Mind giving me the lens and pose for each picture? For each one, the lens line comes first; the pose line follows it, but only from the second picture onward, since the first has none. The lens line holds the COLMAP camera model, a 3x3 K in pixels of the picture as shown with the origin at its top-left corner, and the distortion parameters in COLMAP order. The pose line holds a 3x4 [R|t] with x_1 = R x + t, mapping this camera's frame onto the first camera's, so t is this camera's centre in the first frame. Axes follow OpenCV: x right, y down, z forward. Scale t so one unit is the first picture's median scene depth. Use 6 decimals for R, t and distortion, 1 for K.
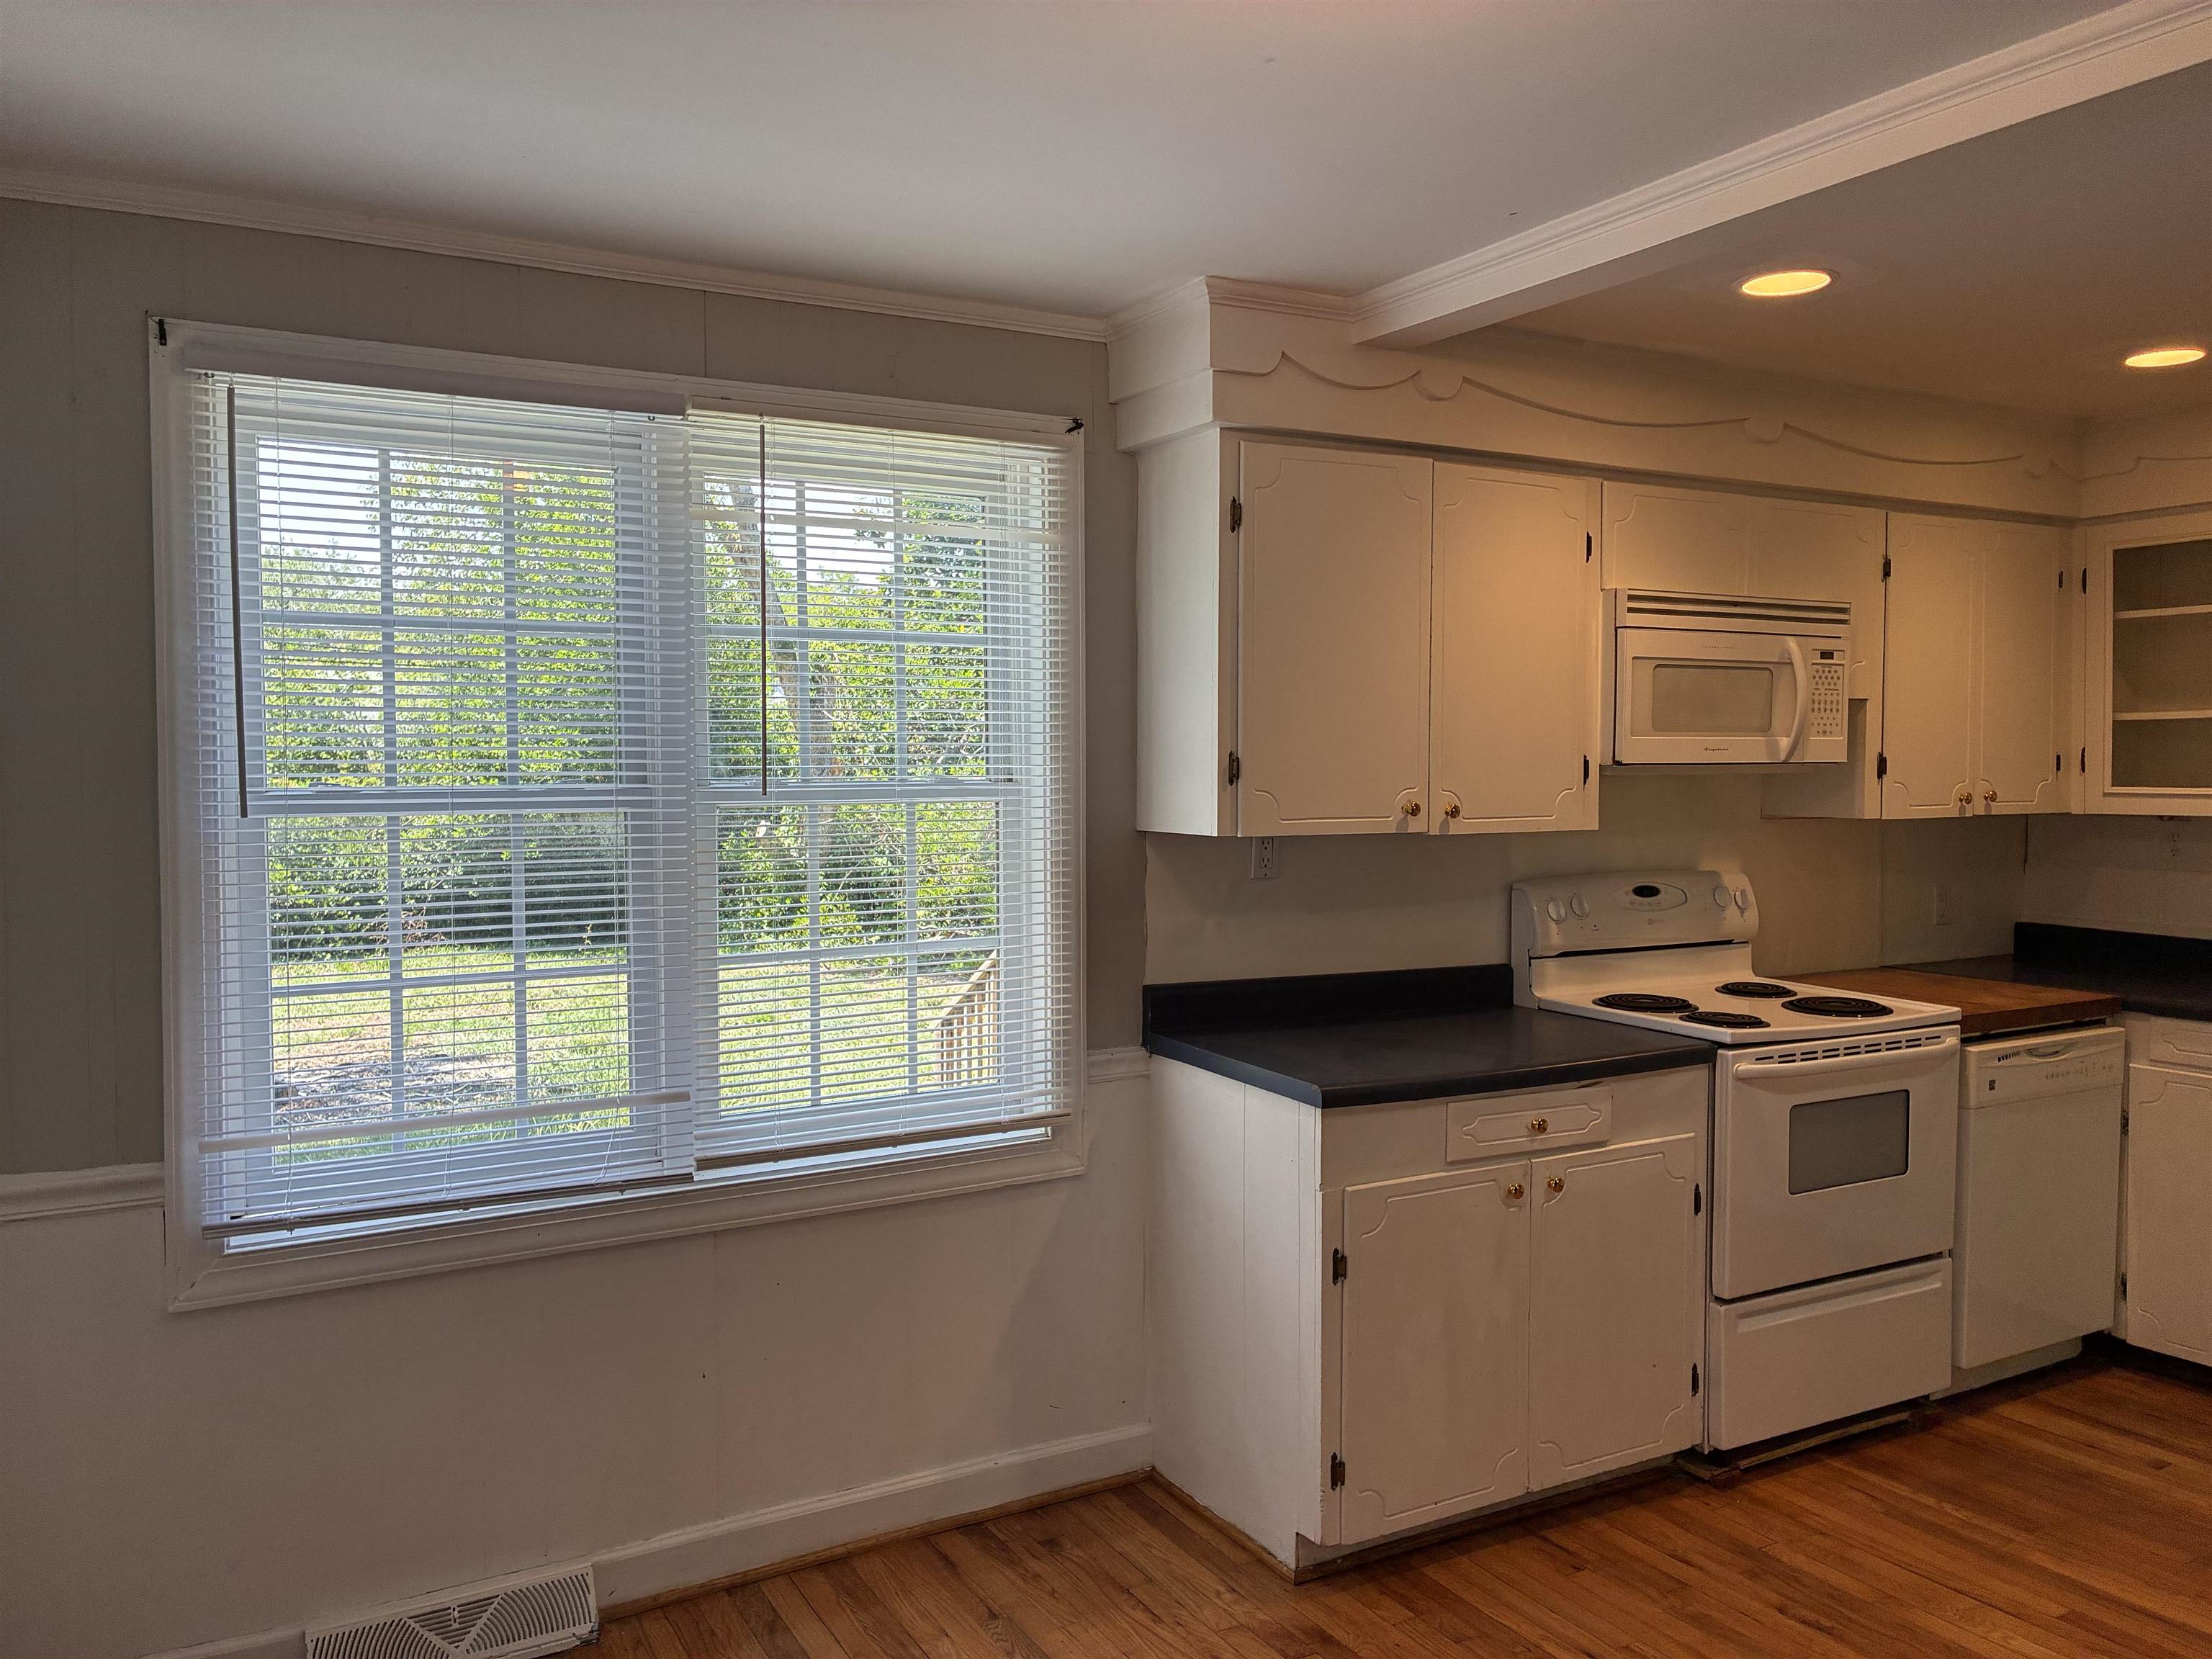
lens RADIAL K [[1680.4, 0, 1106.5], [0, 1680.4, 809.4], [0, 0, 1]] dist [0.037275, -0.049878]
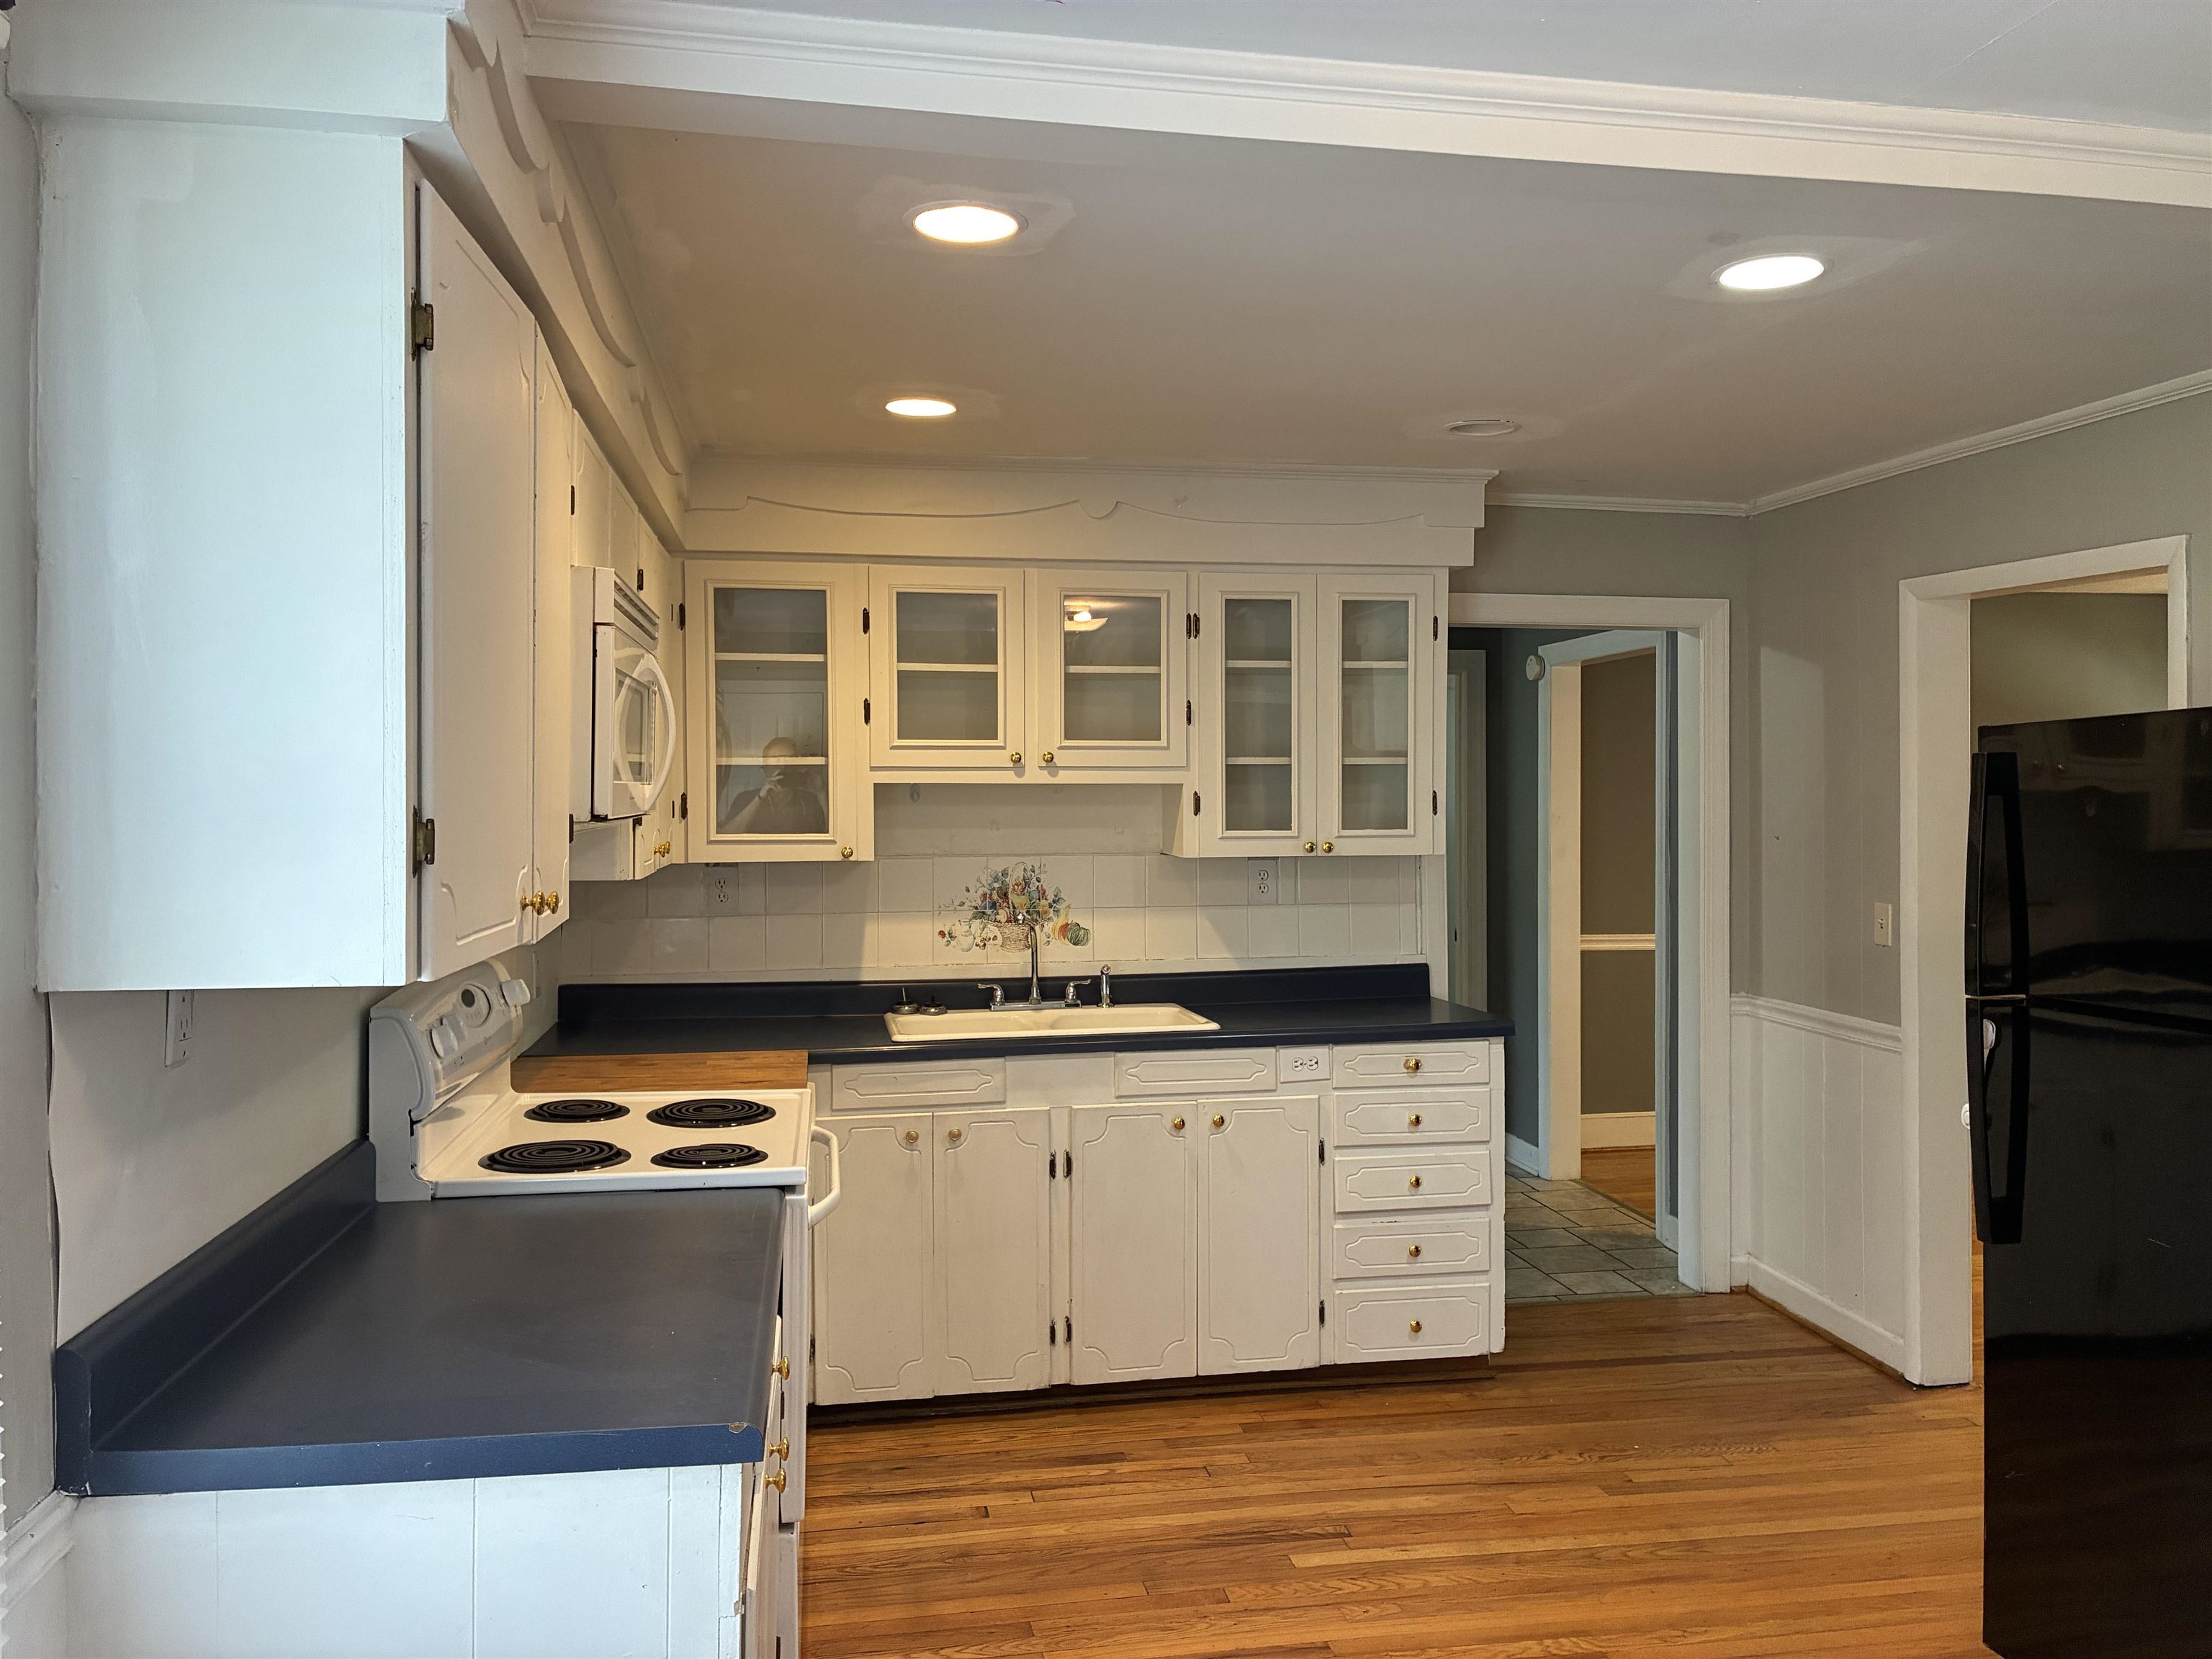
lens RADIAL K [[1685.6, 0, 1113.4], [0, 1685.6, 813.0], [0, 0, 1]] dist [0.023648, -0.002815]
pose [[0.329512, -0.010017, 0.944098, -0.294194], [0.025347, 0.999677, 0.001760, -0.026258], [-0.943811, 0.023350, 0.329660, 0.584913]]
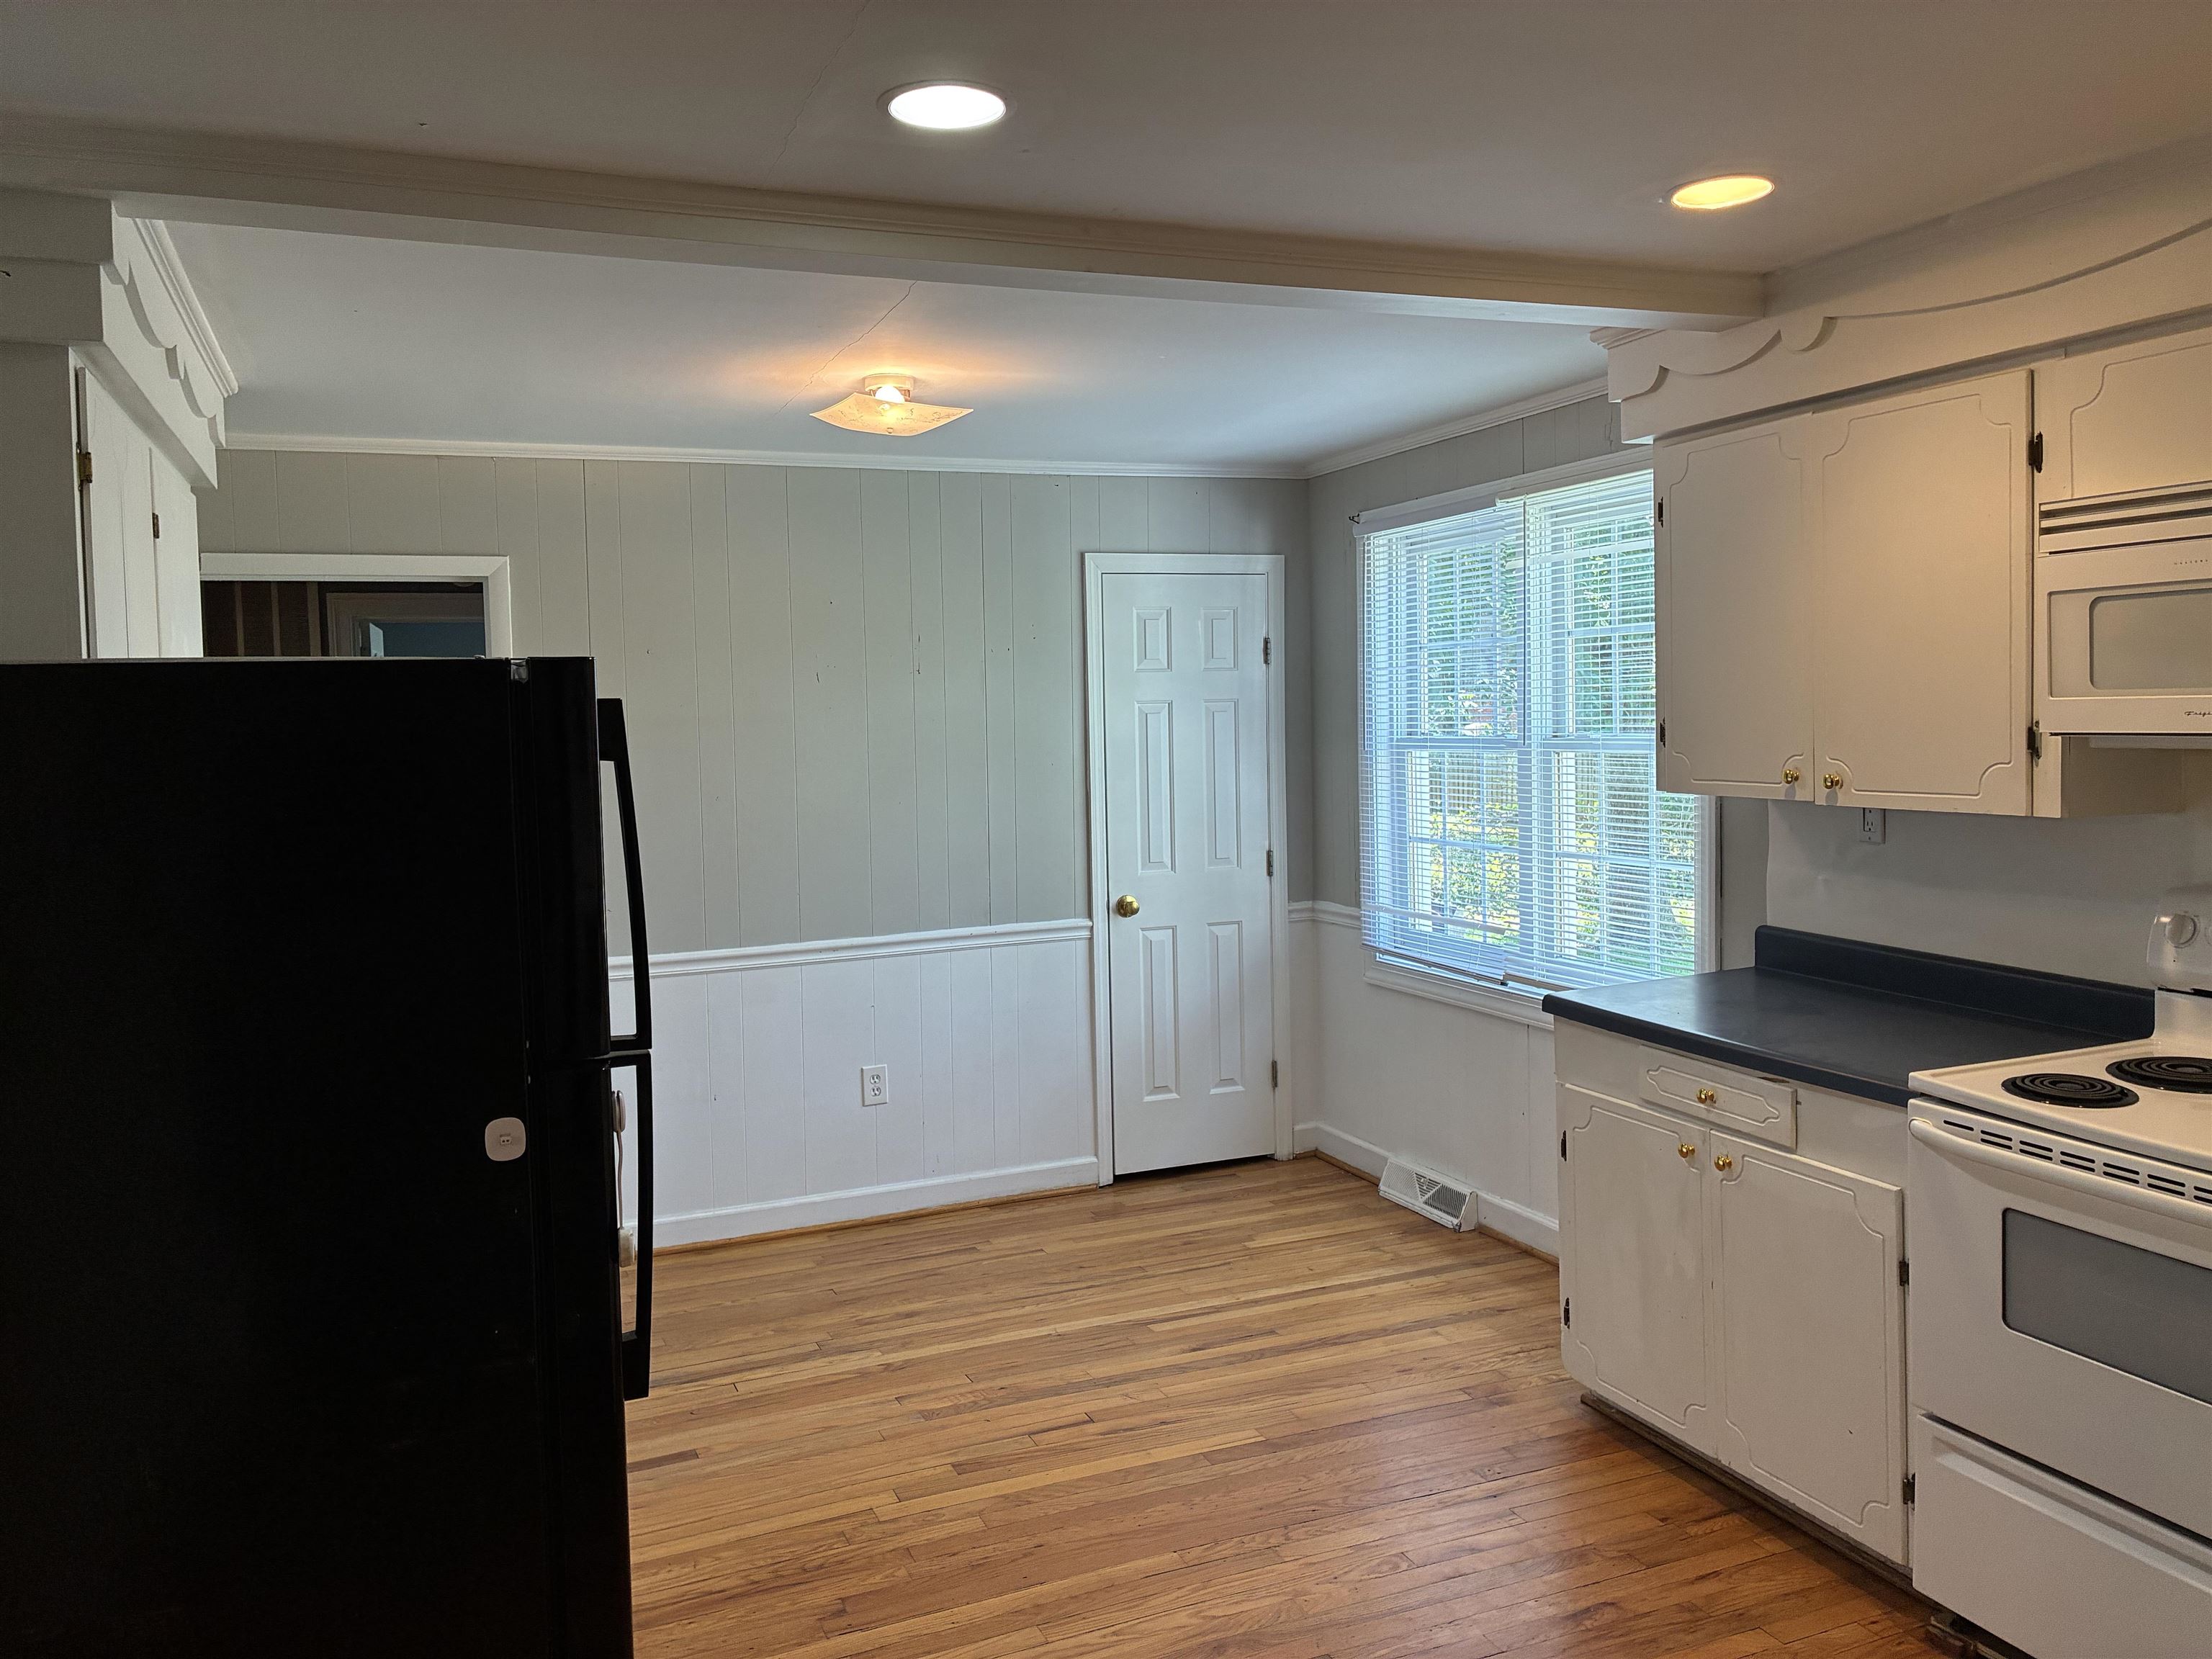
lens RADIAL K [[1680.4, 0, 1106.5], [0, 1680.4, 809.4], [0, 0, 1]] dist [0.037275, -0.049878]
pose [[-0.125706, 0.066723, -0.989821, 1.149543], [-0.003164, 0.997704, 0.067656, -0.044204], [0.992063, 0.011637, -0.125206, 0.691103]]
